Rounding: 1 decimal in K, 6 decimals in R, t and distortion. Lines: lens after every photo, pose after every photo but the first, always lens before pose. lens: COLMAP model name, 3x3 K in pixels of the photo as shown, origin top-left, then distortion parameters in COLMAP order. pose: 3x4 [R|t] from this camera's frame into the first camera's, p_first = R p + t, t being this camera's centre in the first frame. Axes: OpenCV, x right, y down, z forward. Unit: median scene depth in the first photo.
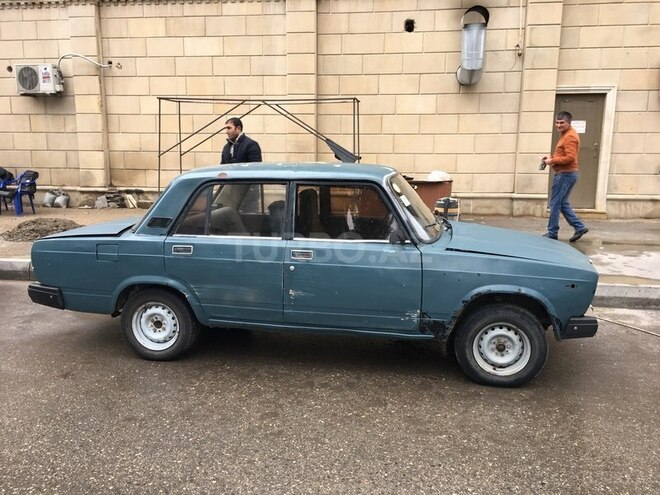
lens RADIAL K [[553.7, 0, 330.0], [0, 553.7, 247.5], [0, 0, 1]] dist [0.000353, -0.014429]
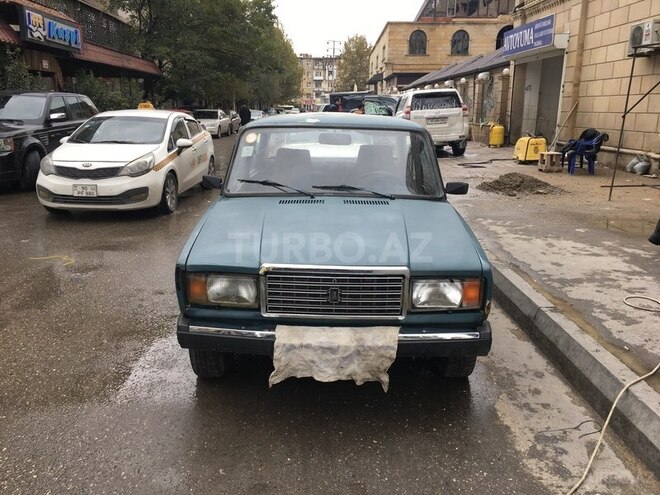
lens RADIAL K [[553.7, 0, 330.0], [0, 553.7, 247.5], [0, 0, 1]] dist [0.000353, -0.014429]
pose [[0.171273, 0.232523, -0.957392, 0.383334], [-0.181169, 0.962613, 0.201381, -0.049271], [0.968423, 0.138959, 0.206996, 0.329205]]
